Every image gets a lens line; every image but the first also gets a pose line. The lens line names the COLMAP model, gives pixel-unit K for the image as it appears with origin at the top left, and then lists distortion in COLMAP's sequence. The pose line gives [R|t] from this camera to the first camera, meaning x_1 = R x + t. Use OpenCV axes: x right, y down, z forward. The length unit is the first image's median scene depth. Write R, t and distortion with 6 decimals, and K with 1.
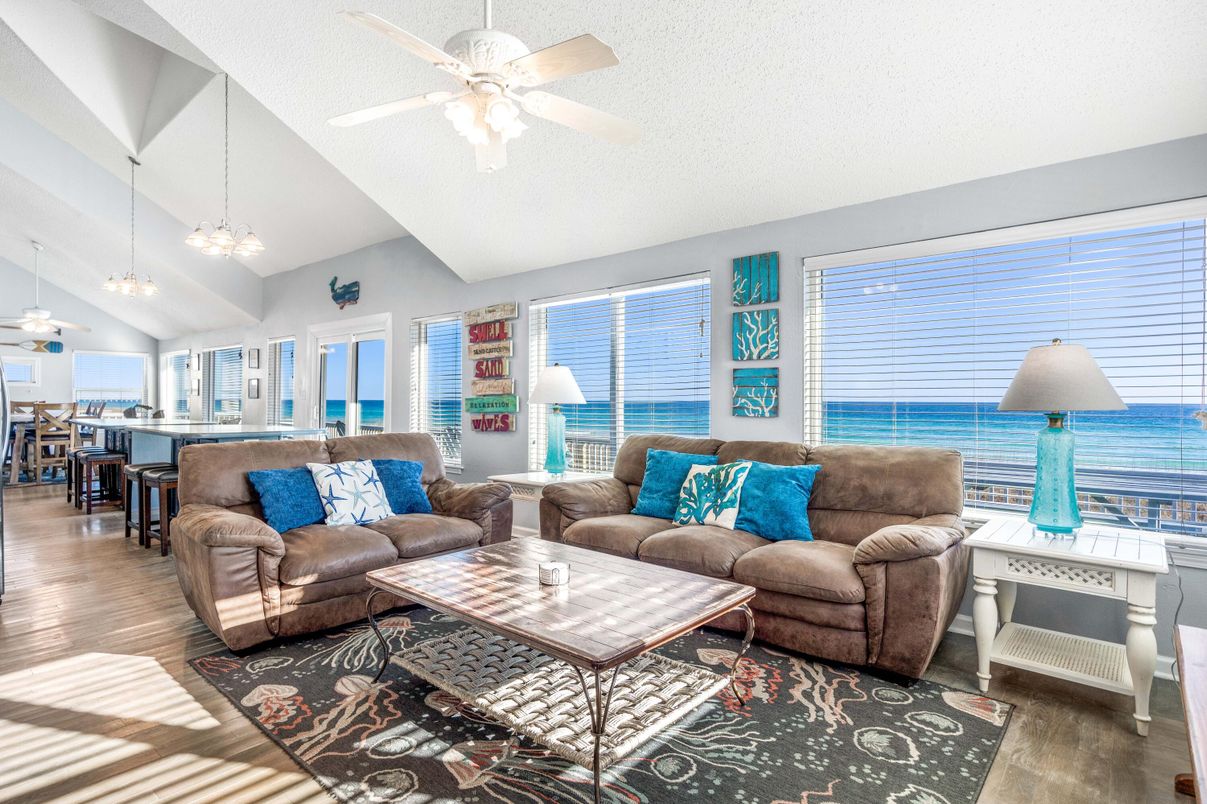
lens RADIAL K [[597.8, 0, 603.5], [0, 597.8, 402.0], [0, 0, 1]] dist [0.003041, 0.000128]
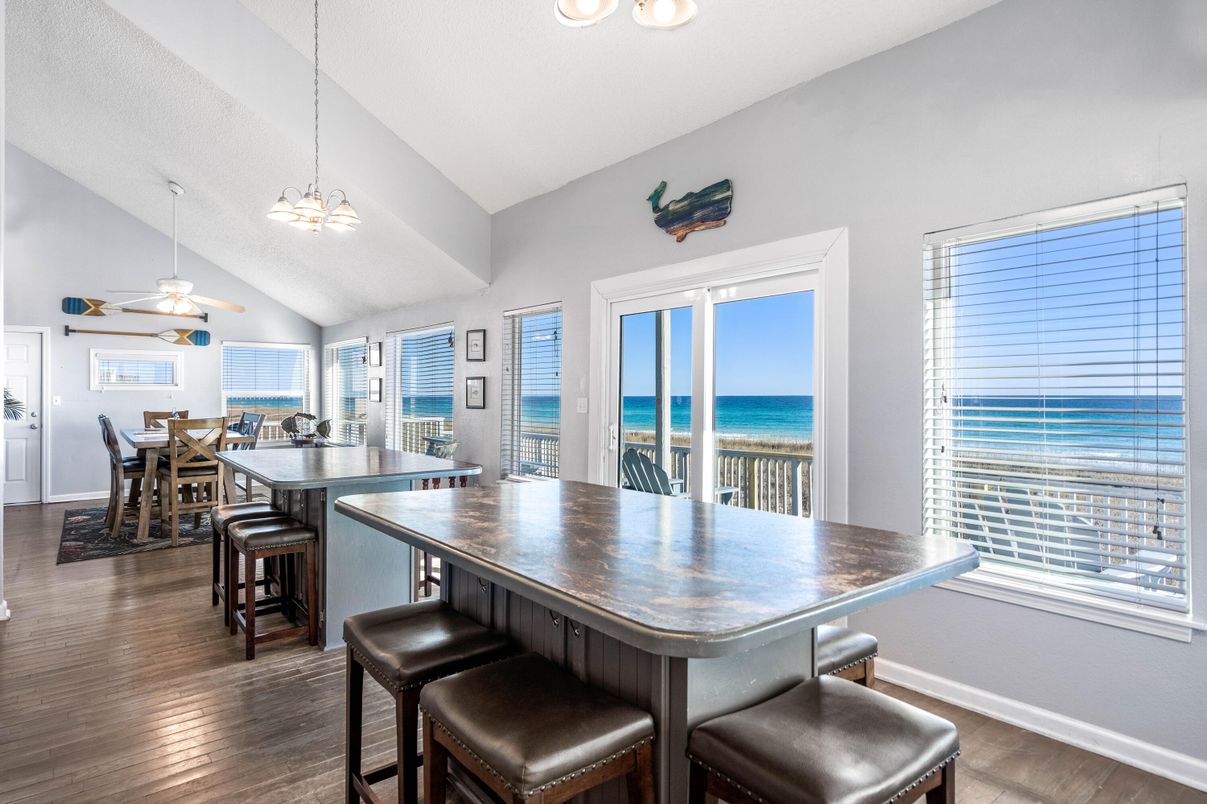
lens RADIAL K [[612.3, 0, 603.3], [0, 612.3, 387.9], [0, 0, 1]] dist [0.018170, 0.000176]
pose [[0.985556, -0.009098, -0.169106, -0.347323], [0.007272, 0.999908, -0.011414, -0.019605], [0.169194, 0.010019, 0.985532, 0.391453]]
